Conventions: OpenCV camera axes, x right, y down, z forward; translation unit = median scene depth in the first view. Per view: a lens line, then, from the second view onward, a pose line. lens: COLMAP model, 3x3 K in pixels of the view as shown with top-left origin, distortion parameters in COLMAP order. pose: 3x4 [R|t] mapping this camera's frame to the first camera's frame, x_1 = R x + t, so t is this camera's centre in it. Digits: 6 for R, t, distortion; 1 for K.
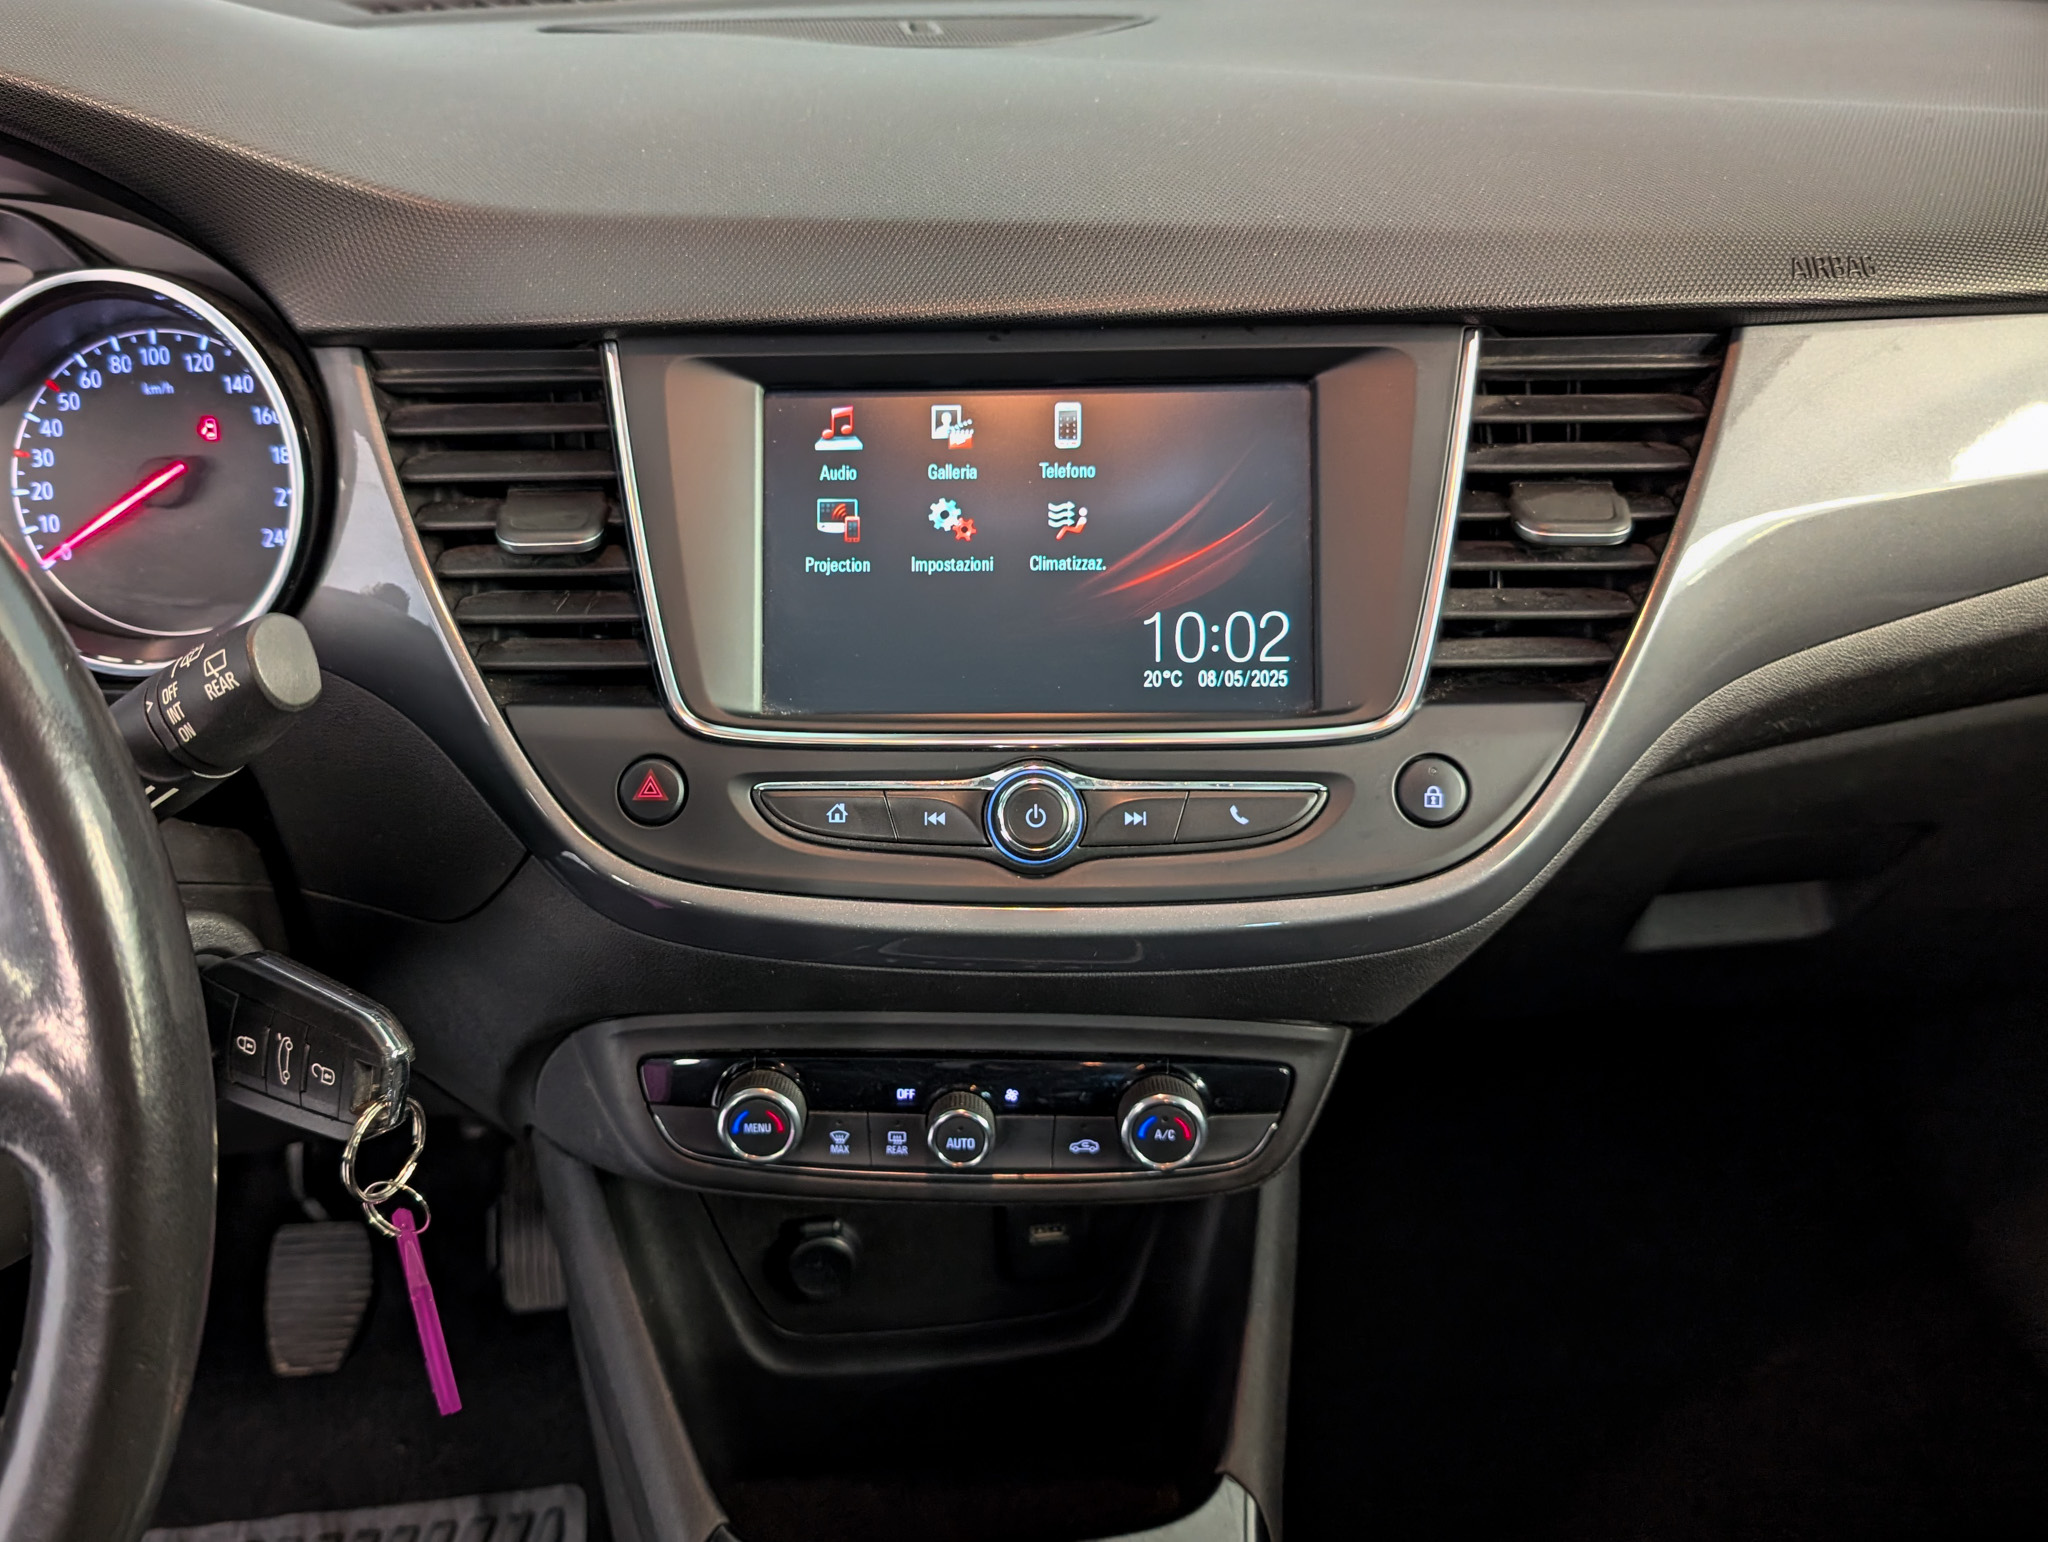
lens RADIAL K [[1705.6, 0, 882.6], [0, 1705.6, 767.2], [0, 0, 1]] dist [-0.006811, -0.007165]
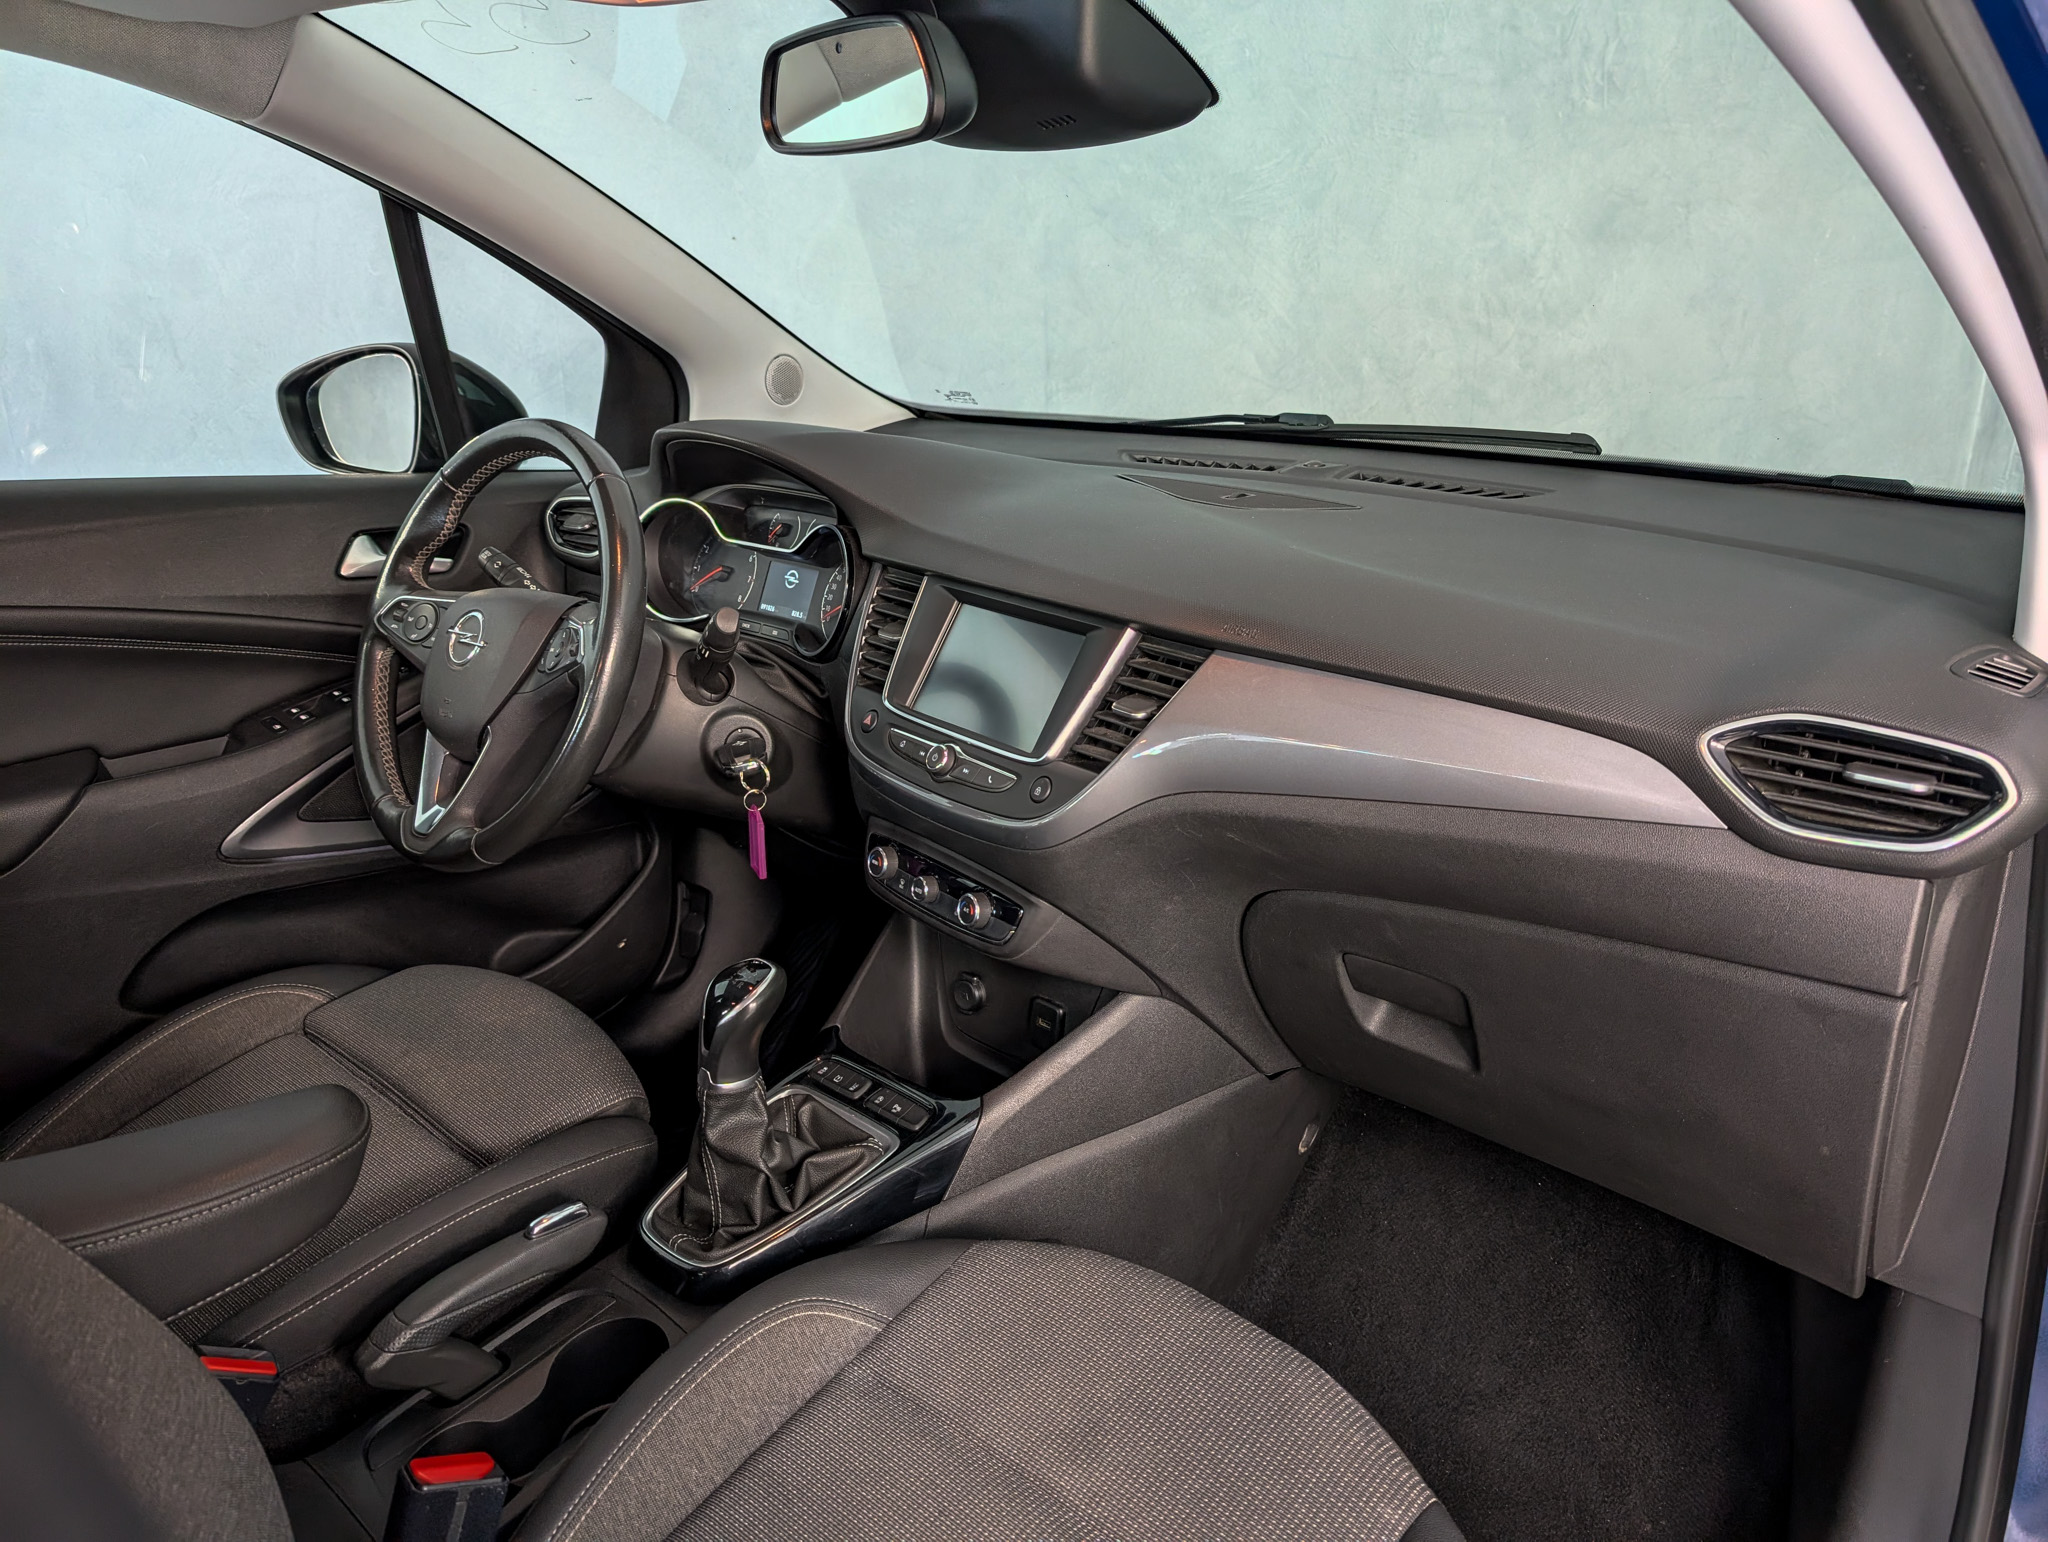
lens RADIAL K [[1412.8, 0, 1026.7], [0, 1412.8, 794.0], [0, 0, 1]] dist [-0.000636, -0.003368]
pose [[0.677168, 0.277678, -0.681424, 1.658002], [-0.385999, 0.922467, -0.007686, 0.042105], [0.626457, 0.268234, 0.731848, -0.528967]]
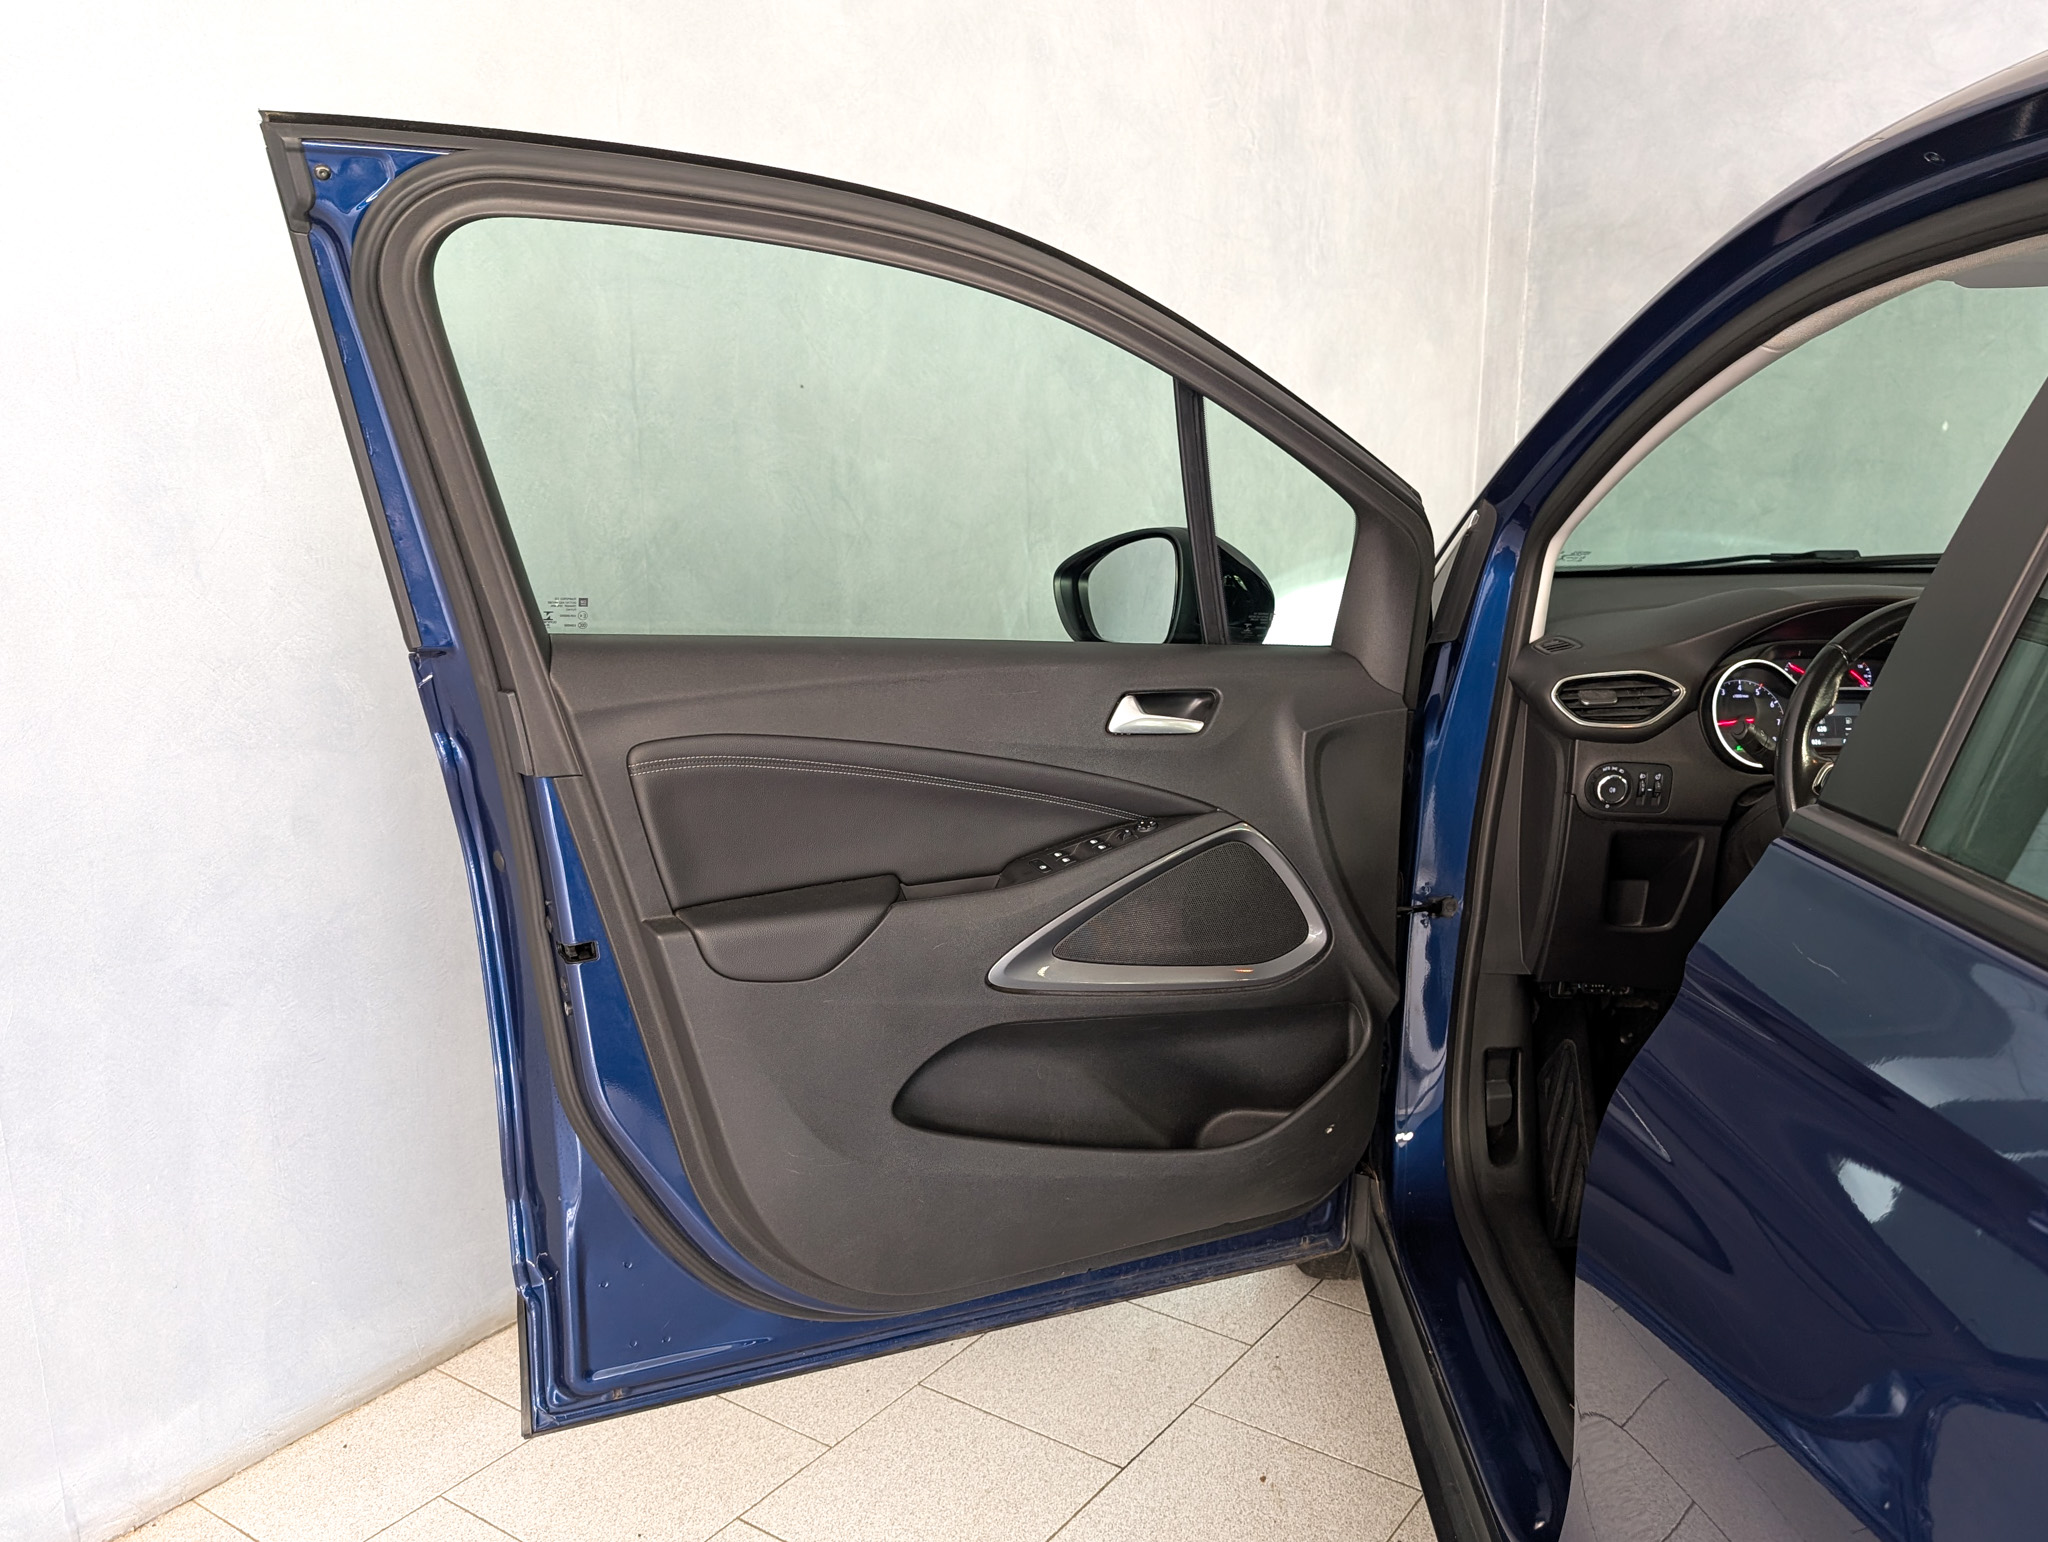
lens RADIAL K [[1683.1, 0, 1160.0], [0, 1683.1, 827.5], [0, 0, 1]] dist [-0.012957, 0.014771]
pose [[0.998221, 0.045337, -0.038722, -2.066772], [-0.054012, 0.962658, -0.265276, 1.172787], [0.025249, 0.266896, 0.963395, -2.596231]]
